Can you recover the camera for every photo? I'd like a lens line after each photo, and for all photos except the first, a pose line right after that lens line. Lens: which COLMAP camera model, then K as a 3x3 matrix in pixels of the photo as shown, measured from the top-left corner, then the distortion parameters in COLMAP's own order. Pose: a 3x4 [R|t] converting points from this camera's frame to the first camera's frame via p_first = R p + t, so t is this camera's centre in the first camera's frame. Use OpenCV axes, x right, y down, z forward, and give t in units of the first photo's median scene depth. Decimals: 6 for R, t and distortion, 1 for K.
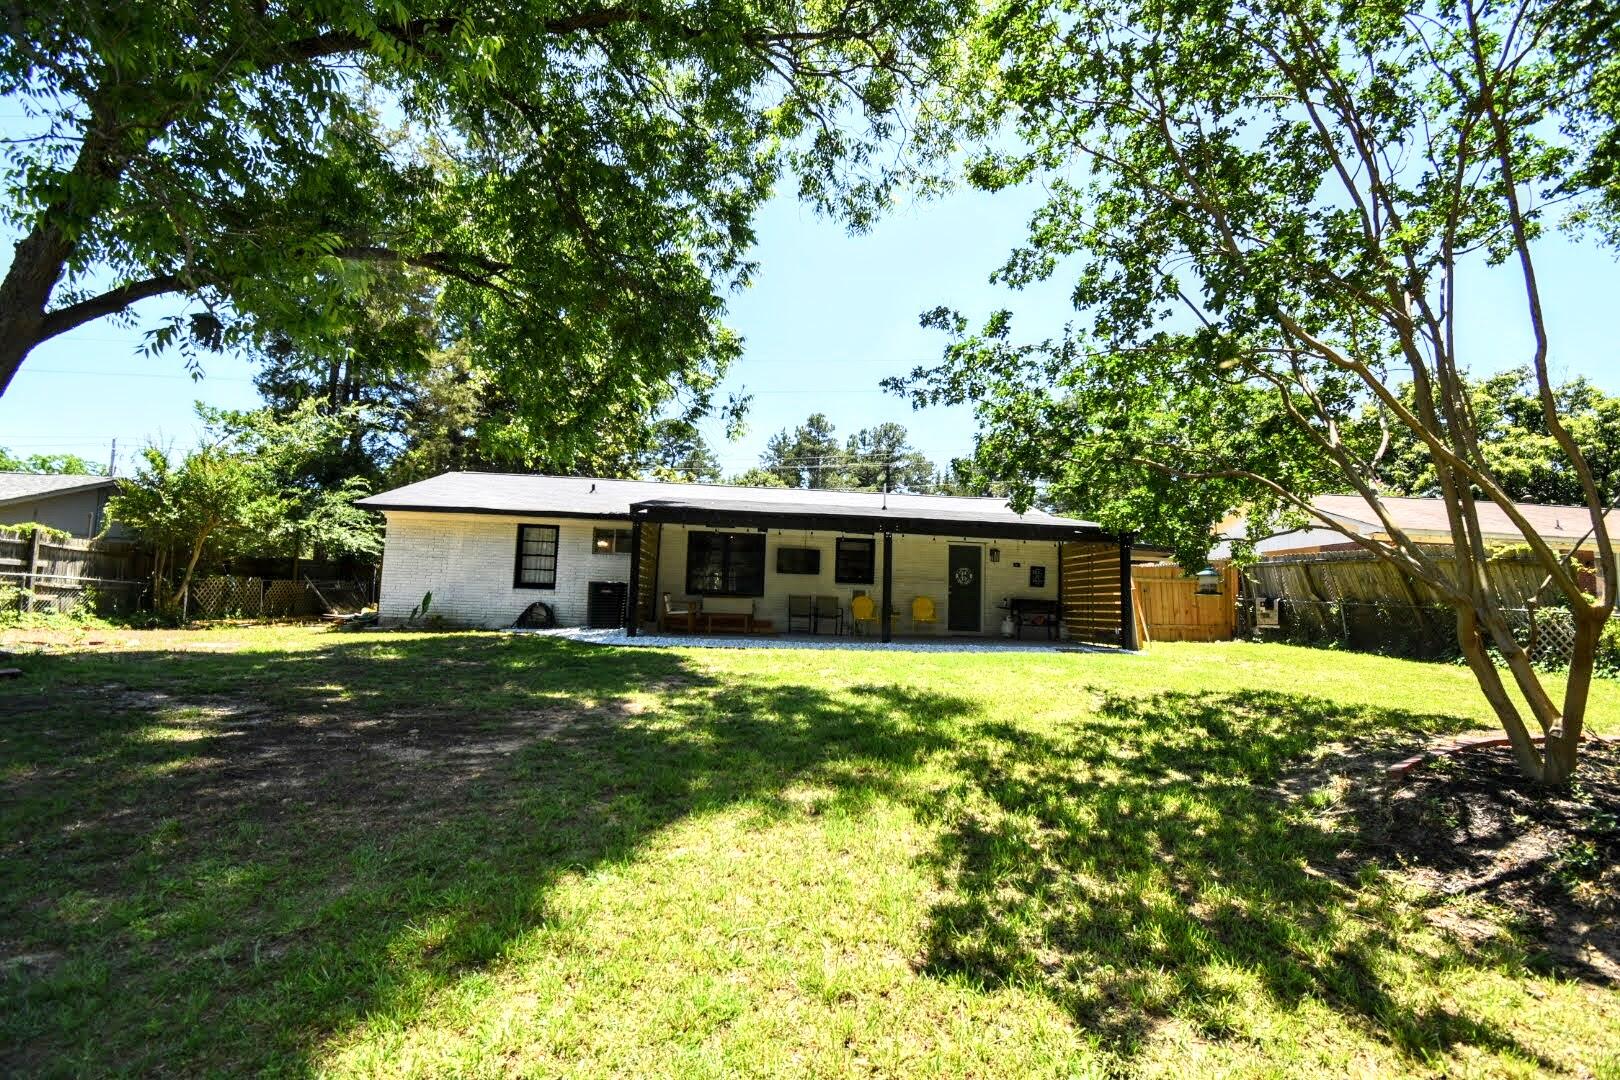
lens RADIAL K [[715.7, 0, 809.1], [0, 715.7, 544.4], [0, 0, 1]] dist [-0.016508, -0.000811]
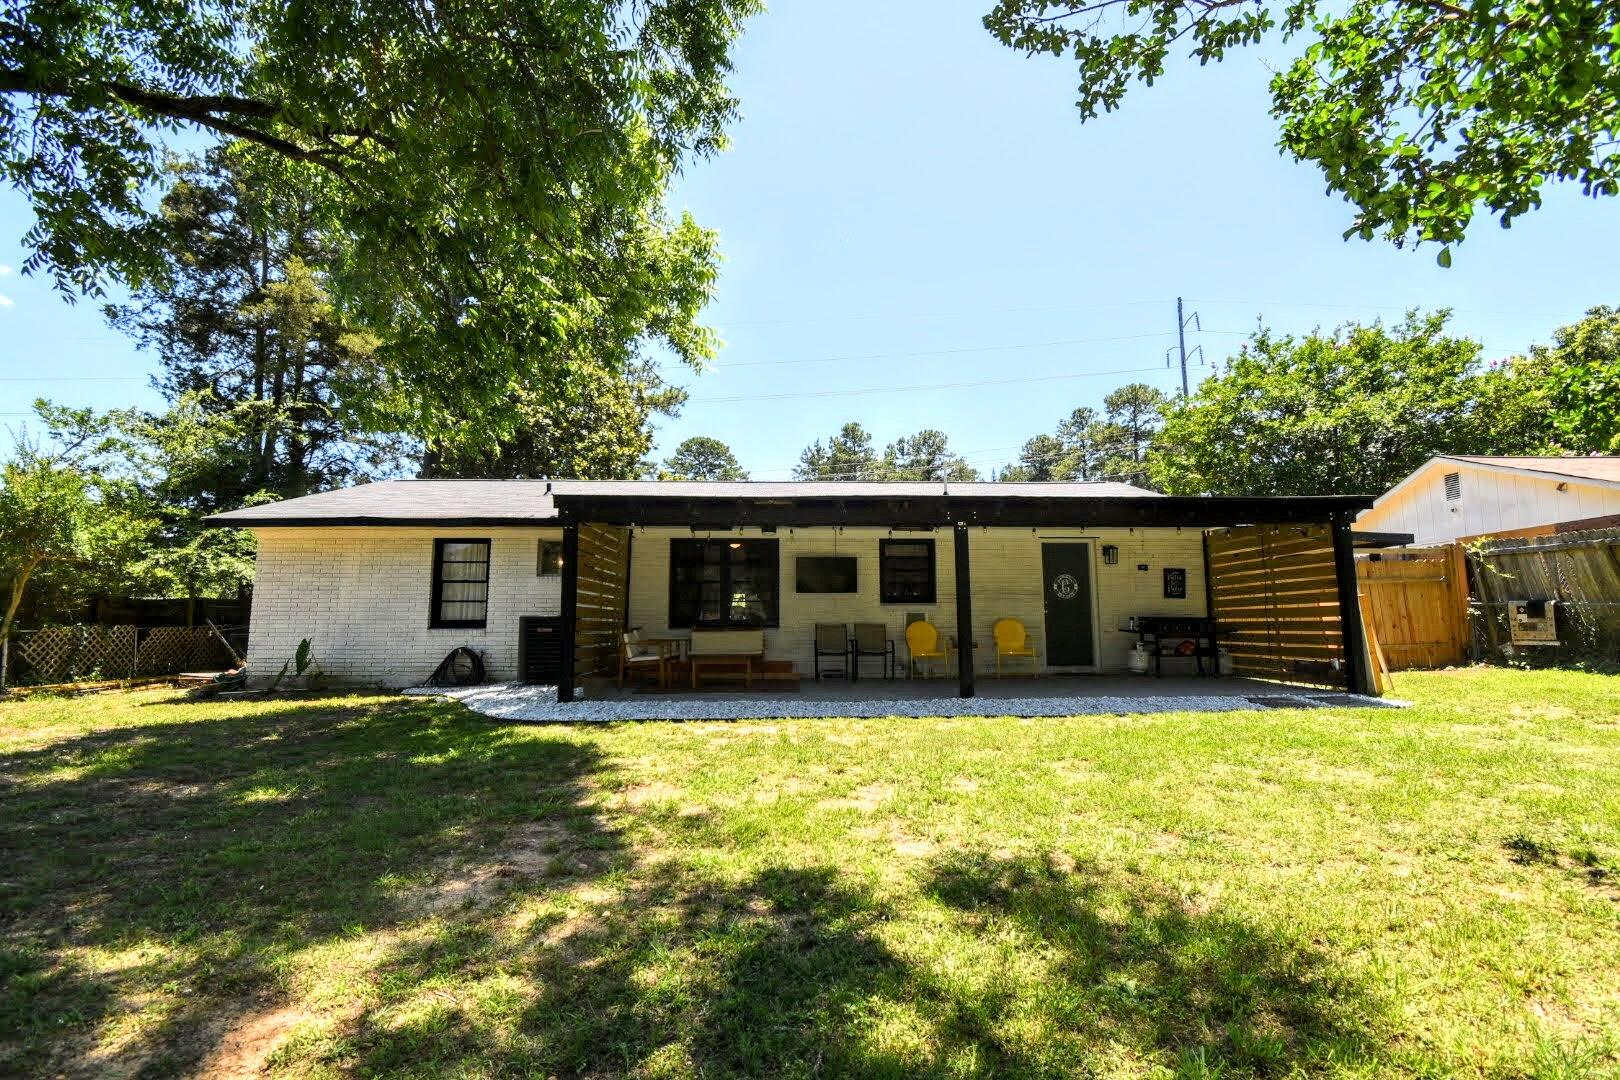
lens RADIAL K [[715.7, 0, 812.0], [0, 715.7, 533.9], [0, 0, 1]] dist [-0.016508, -0.000811]
pose [[0.997657, -0.044101, -0.052299, 0.008947], [0.041906, 0.998224, -0.042345, 0.012262], [0.054074, 0.040054, 0.997733, 0.299927]]
